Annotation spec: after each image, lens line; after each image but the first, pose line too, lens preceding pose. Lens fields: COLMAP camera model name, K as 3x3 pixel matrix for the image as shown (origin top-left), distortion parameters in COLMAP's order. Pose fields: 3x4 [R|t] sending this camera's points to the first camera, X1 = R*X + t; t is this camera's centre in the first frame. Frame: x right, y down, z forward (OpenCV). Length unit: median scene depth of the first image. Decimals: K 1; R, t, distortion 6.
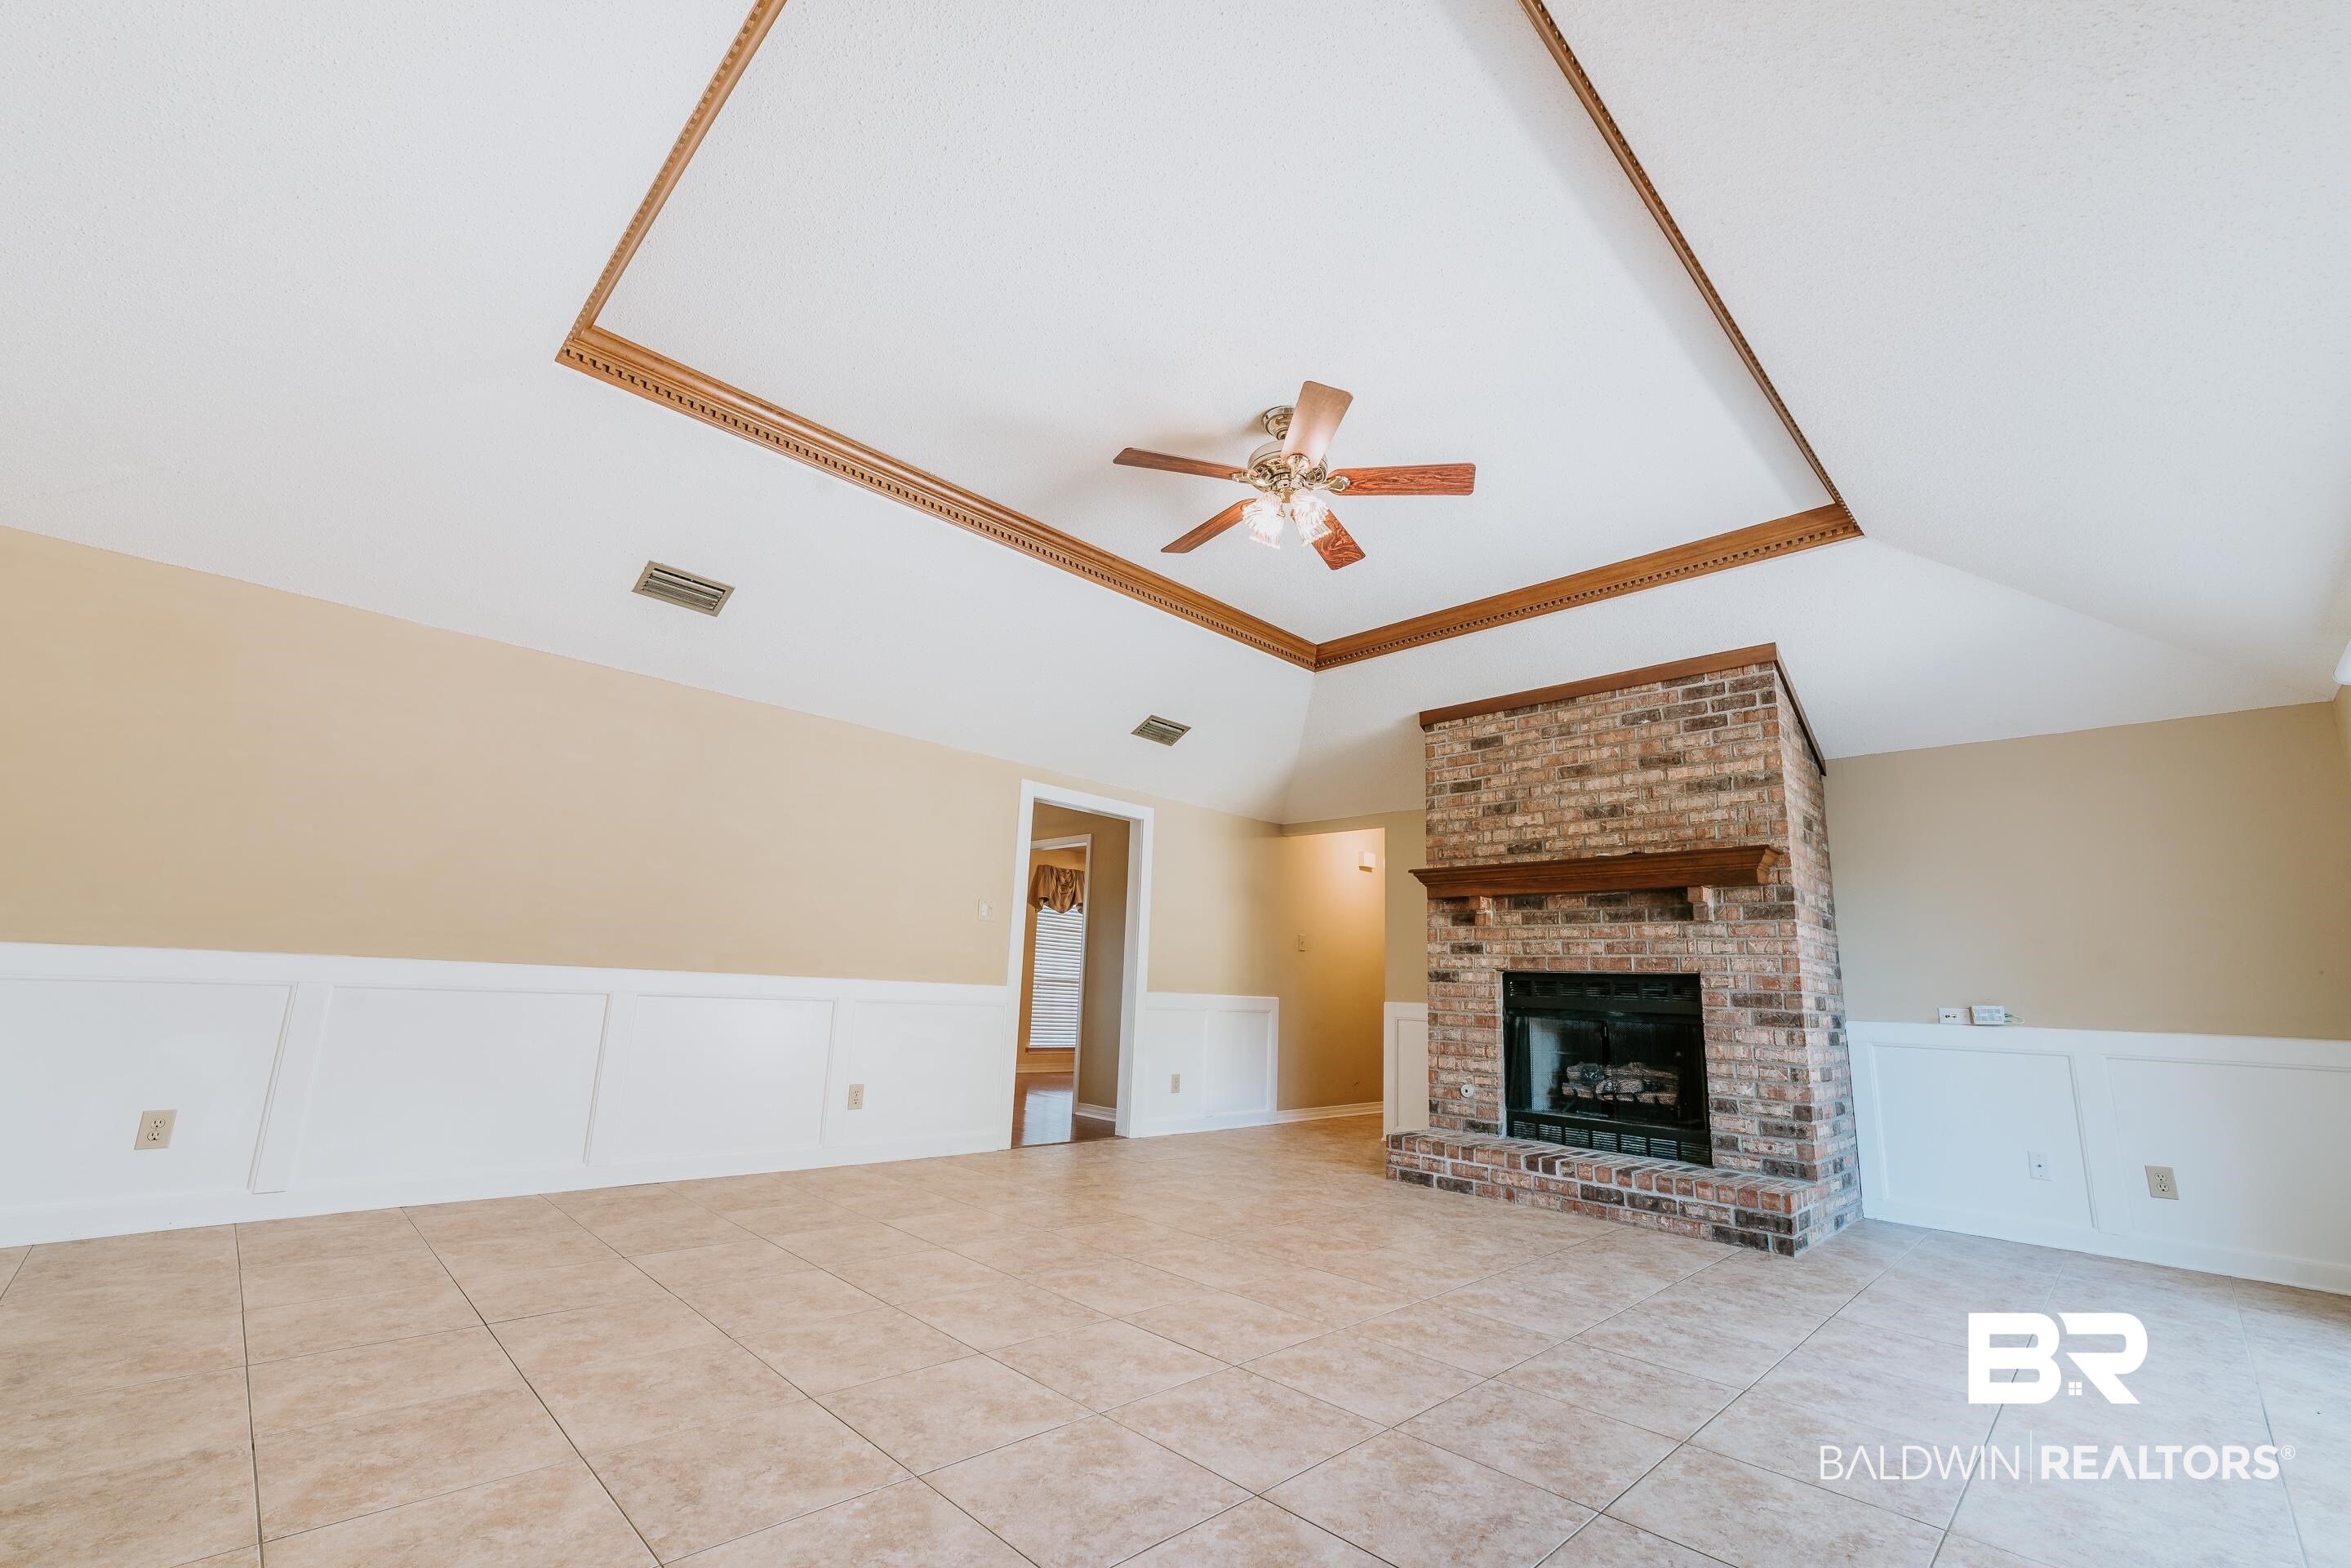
lens RADIAL K [[925.9, 0, 1160.6], [0, 925.9, 786.4], [0, 0, 1]] dist [-0.010250, 0.000574]
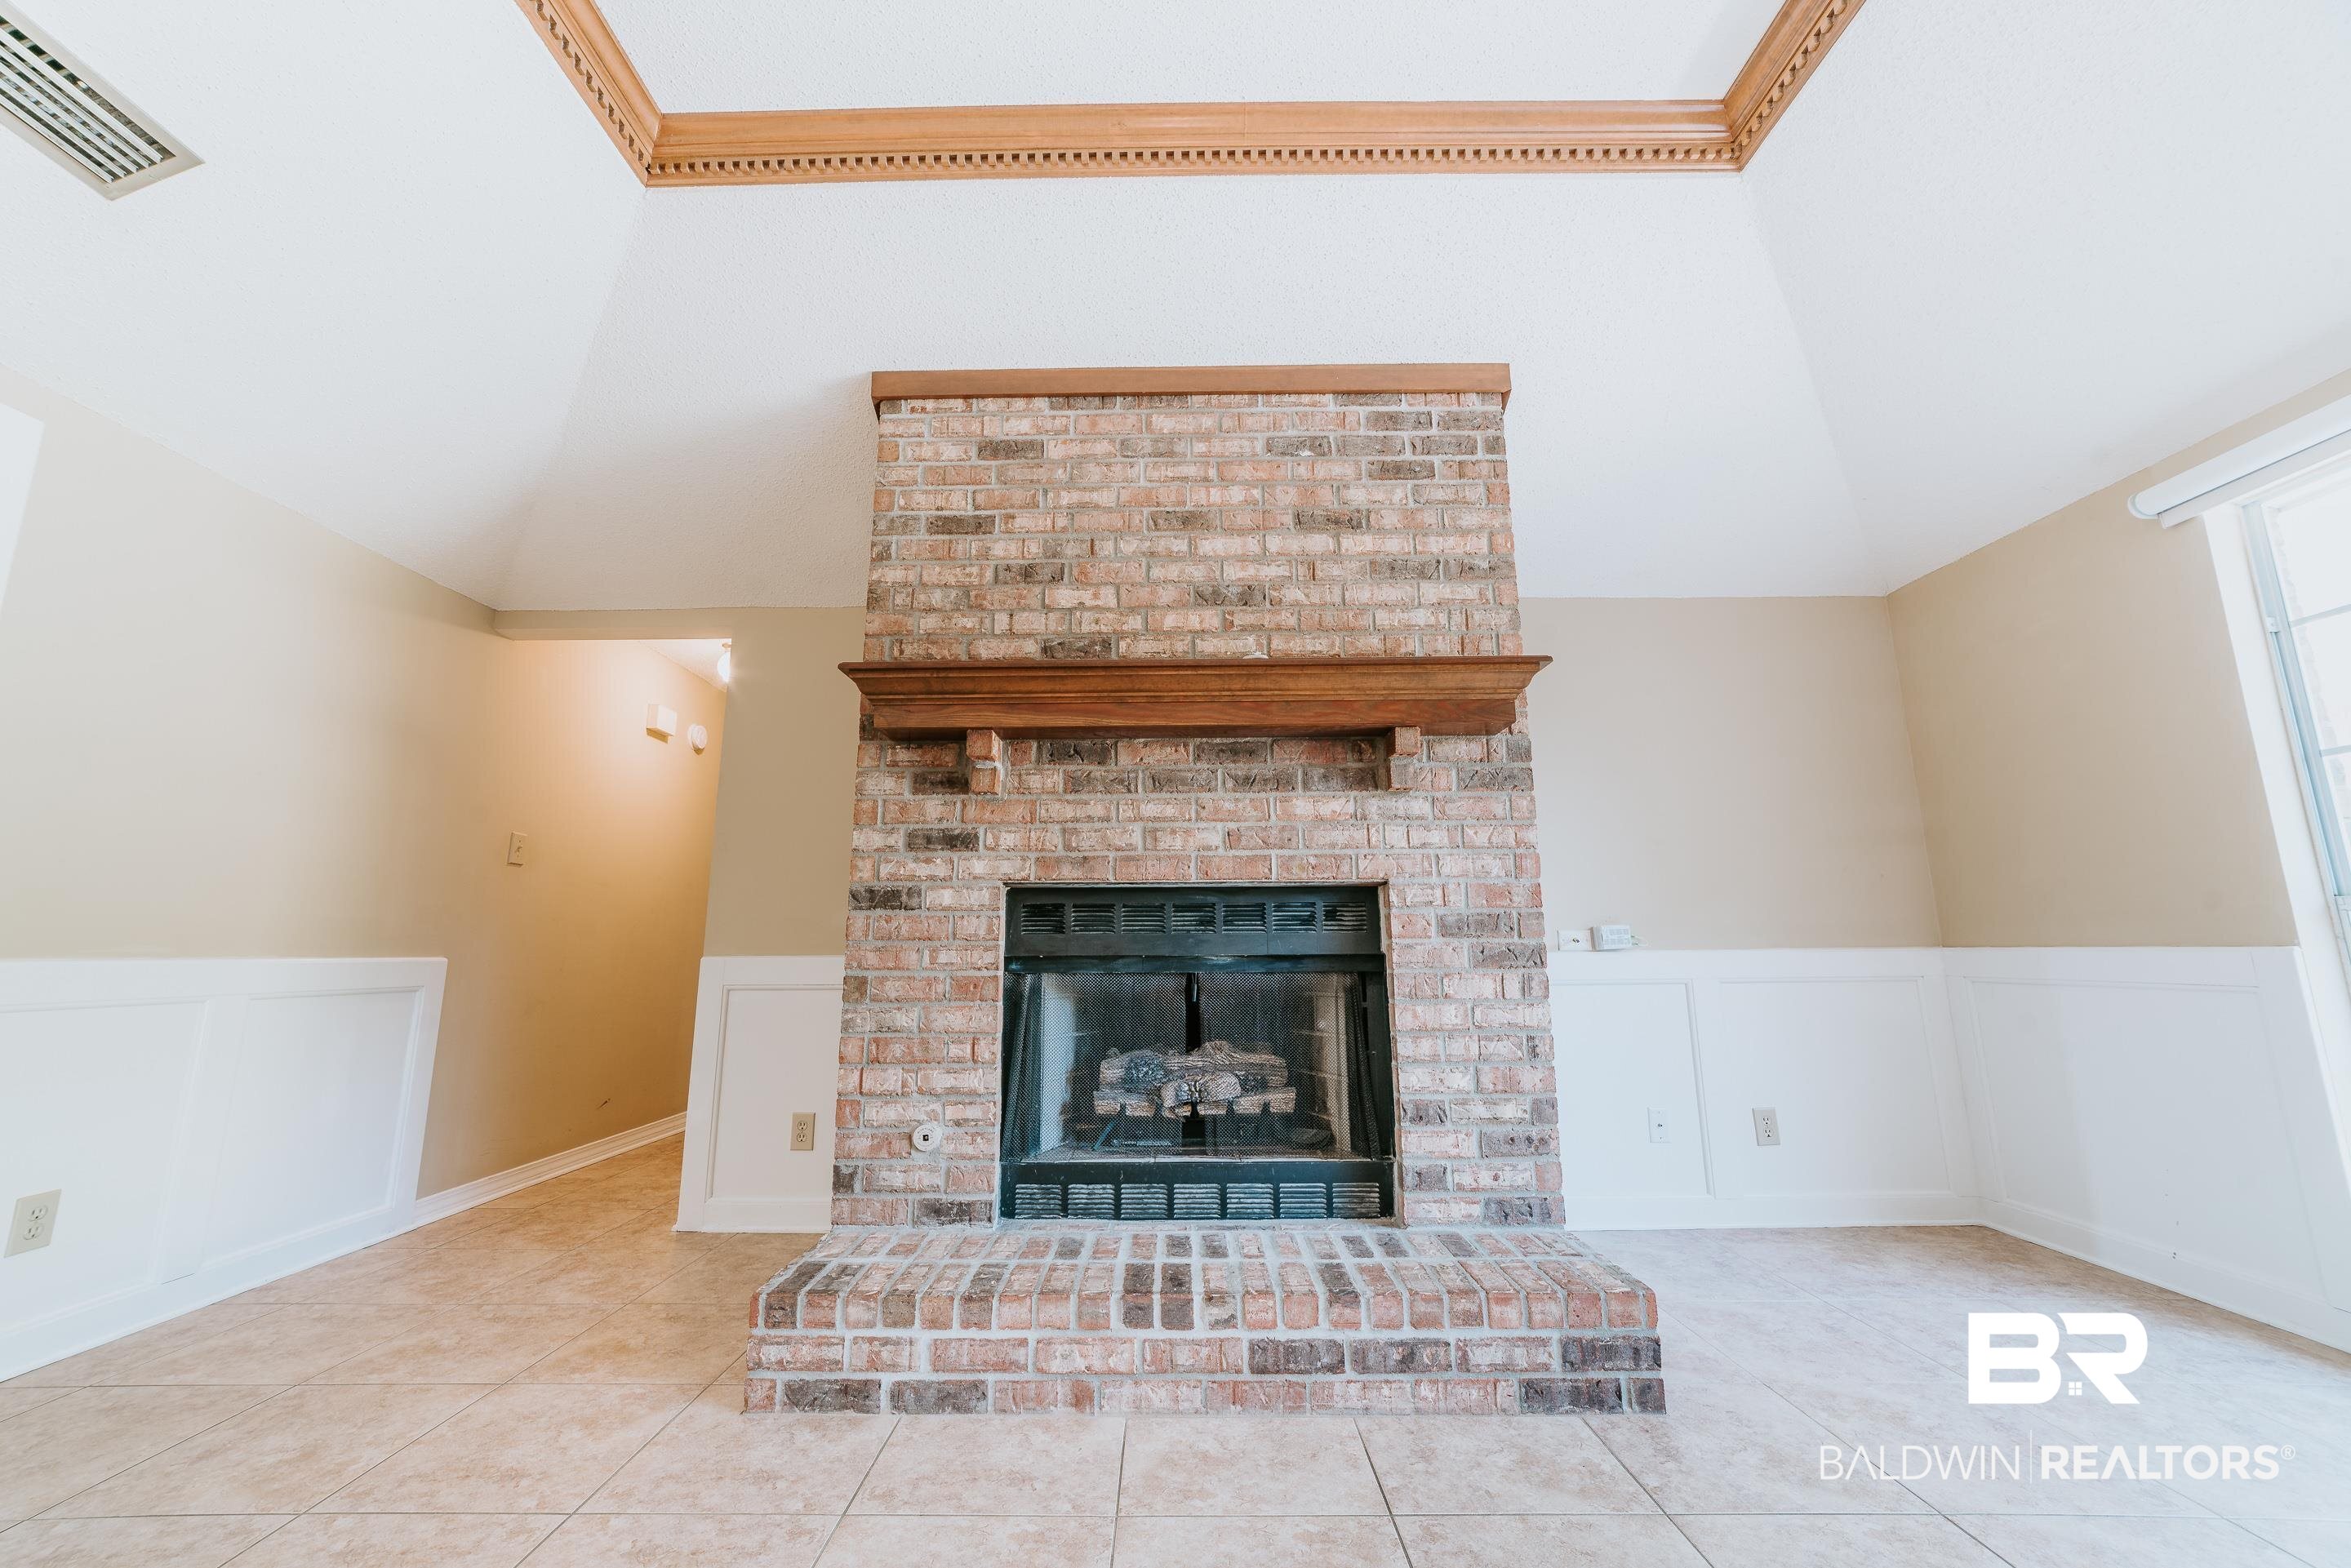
lens RADIAL K [[910.6, 0, 1170.8], [0, 910.6, 783.5], [0, 0, 1]] dist [-0.028000, 0.009778]
pose [[0.698798, 0.085820, 0.710152, 0.082425], [-0.121778, 0.992557, -0.000117, 0.146326], [-0.704877, -0.086399, 0.704048, 0.649066]]
